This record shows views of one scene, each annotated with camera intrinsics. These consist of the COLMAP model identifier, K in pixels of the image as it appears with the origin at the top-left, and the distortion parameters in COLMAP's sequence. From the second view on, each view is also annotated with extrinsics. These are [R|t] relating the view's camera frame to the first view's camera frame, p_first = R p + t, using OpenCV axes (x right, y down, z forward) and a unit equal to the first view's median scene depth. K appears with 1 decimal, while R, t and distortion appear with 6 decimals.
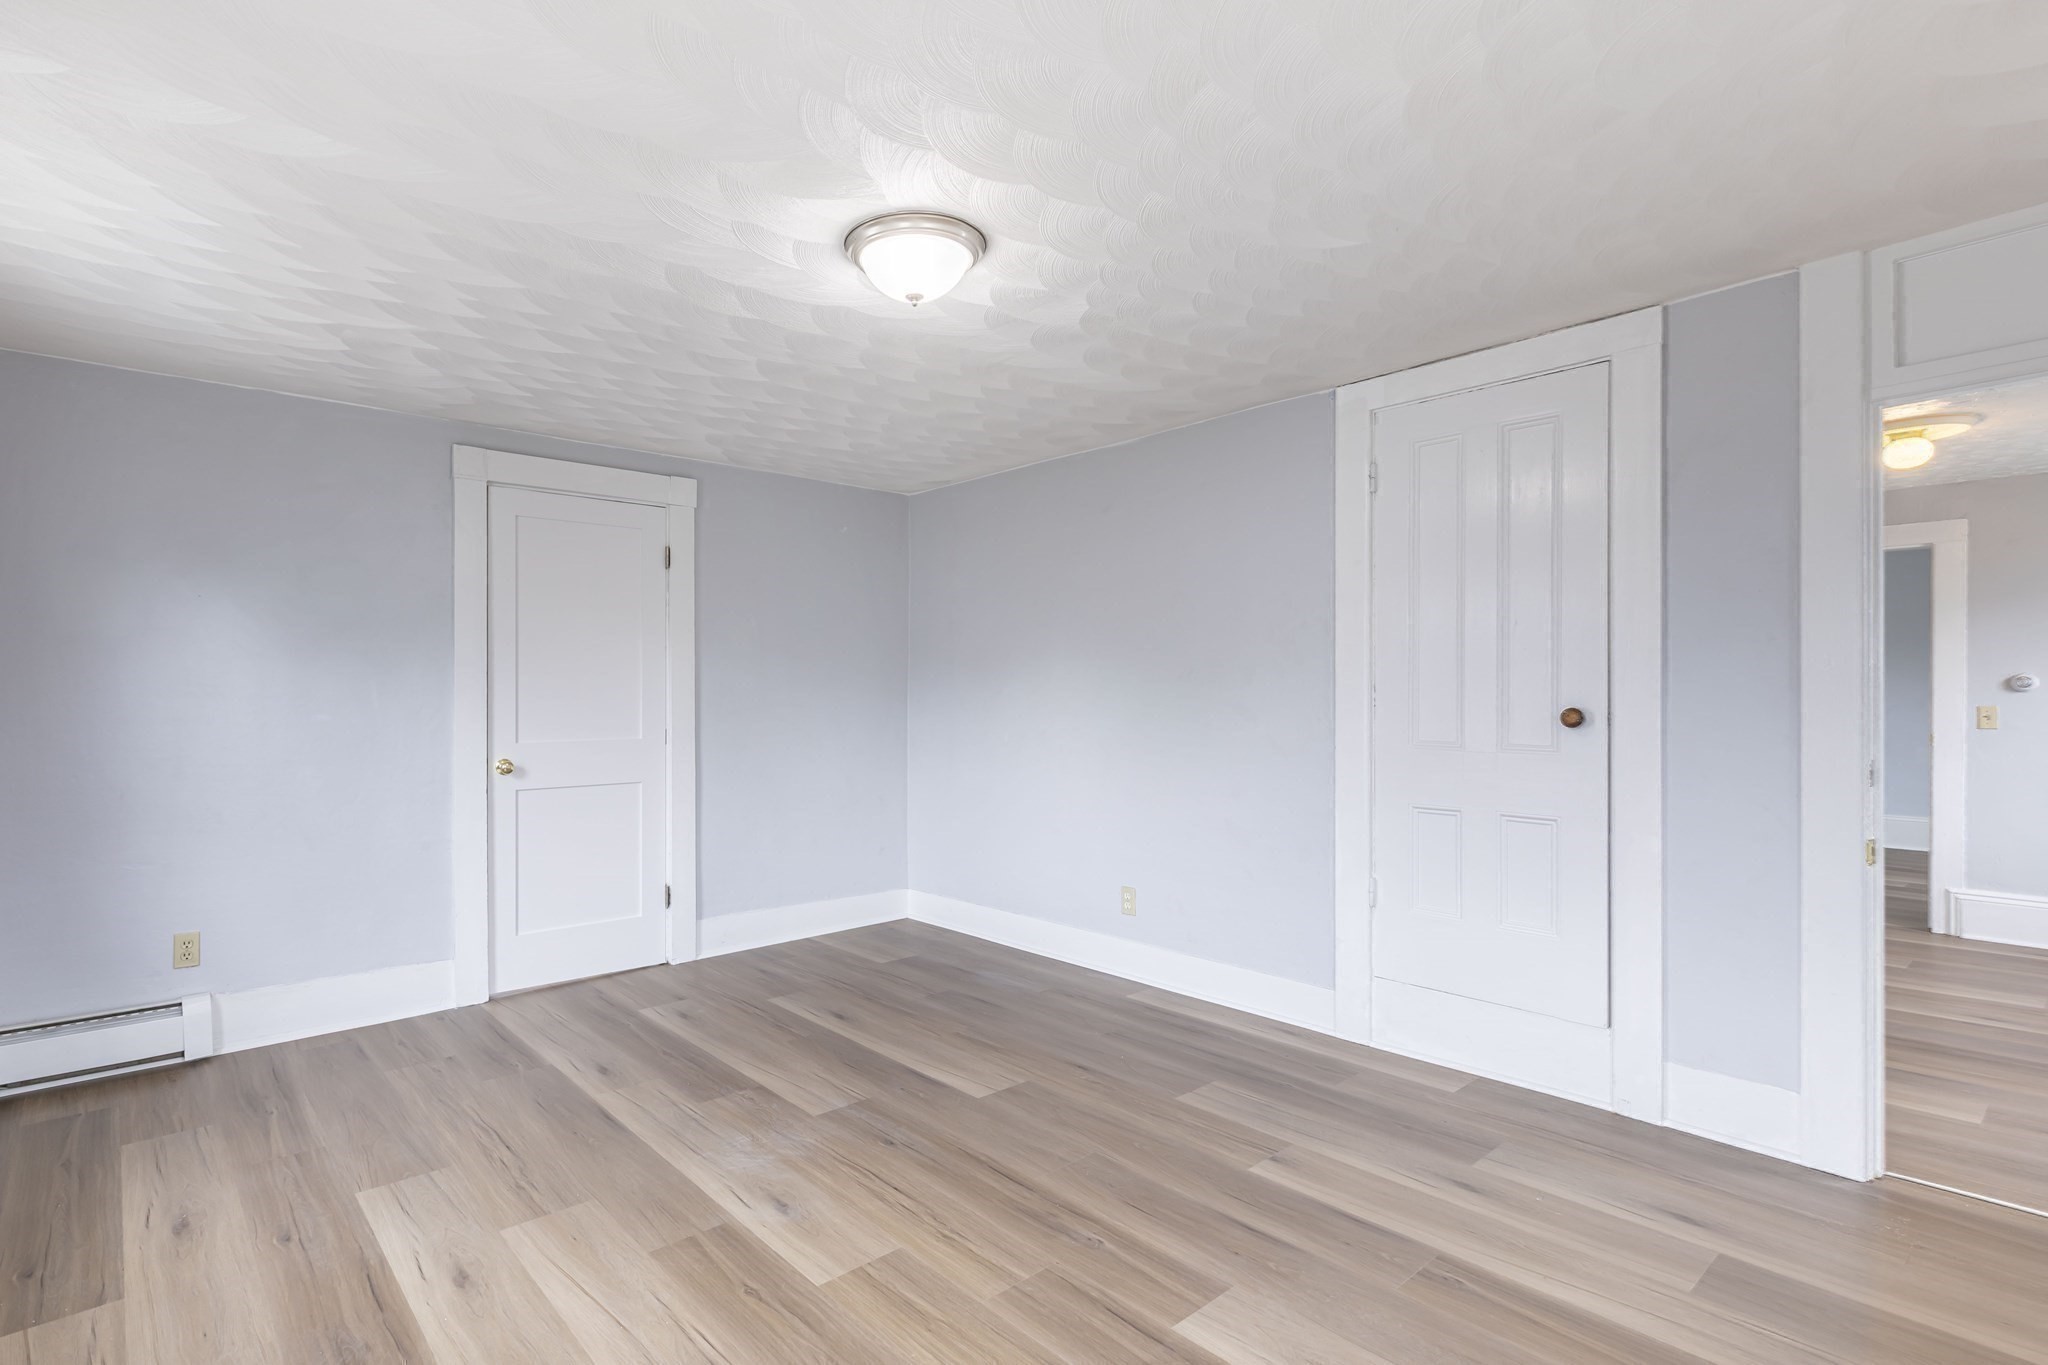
lens RADIAL K [[1000.0, 0, 942.1], [0, 1000.0, 685.0], [0, 0, 1]] dist [0.000617, -0.000059]
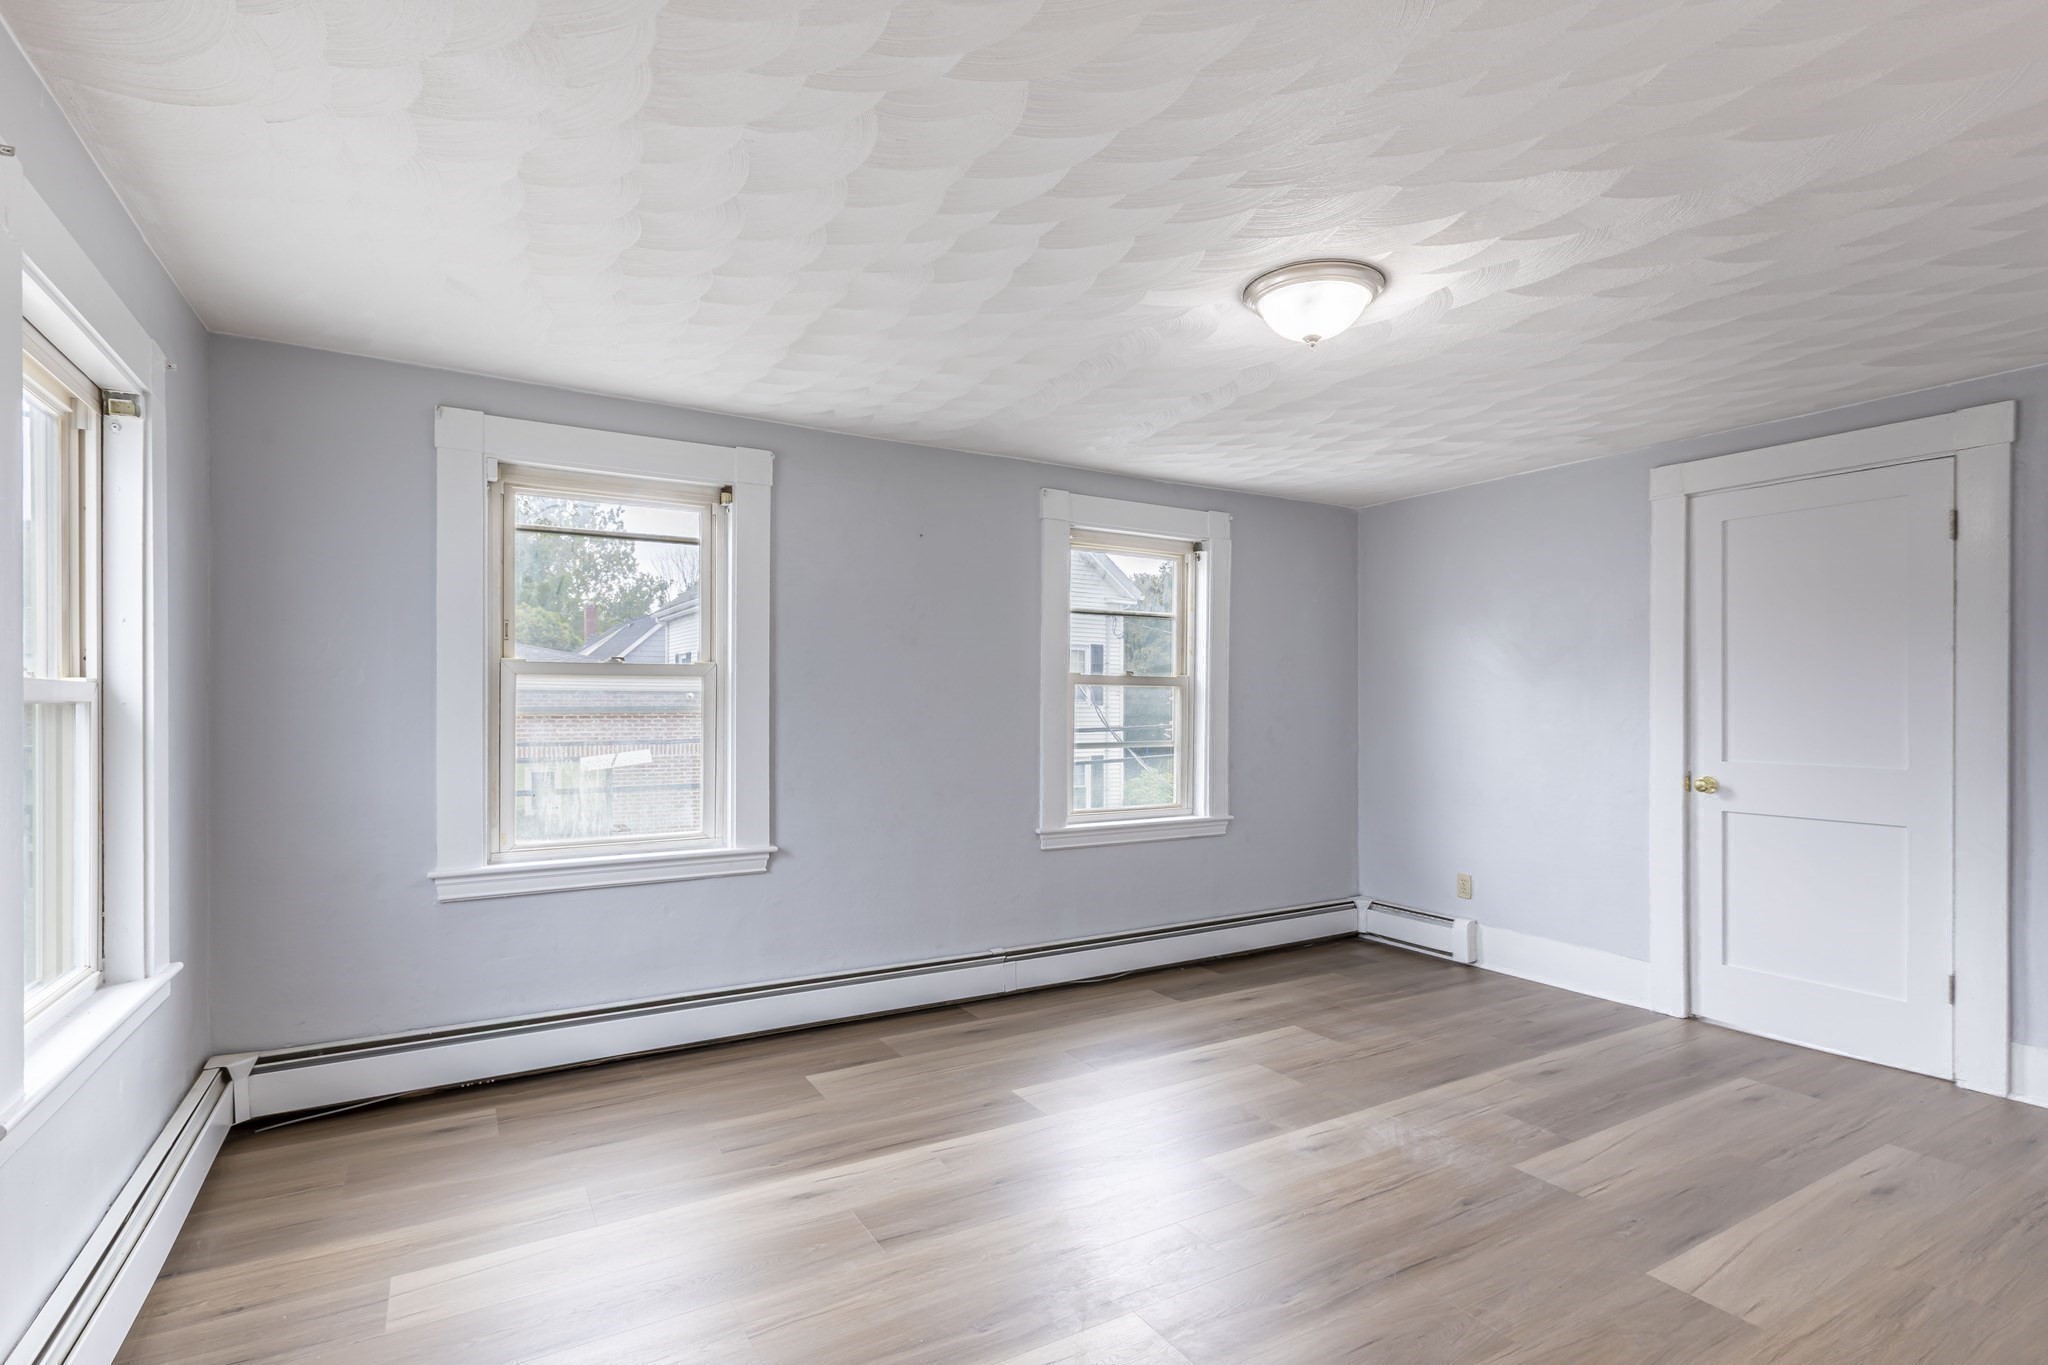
lens RADIAL K [[1000.0, 0, 1035.6], [0, 1000.0, 701.7], [0, 0, 1]] dist [0.000617, -0.000059]
pose [[-0.164421, 0.002522, -0.986387, 0.804775], [0.006083, 0.999980, 0.001543, -0.005275], [0.986372, -0.005747, -0.164433, 0.670481]]
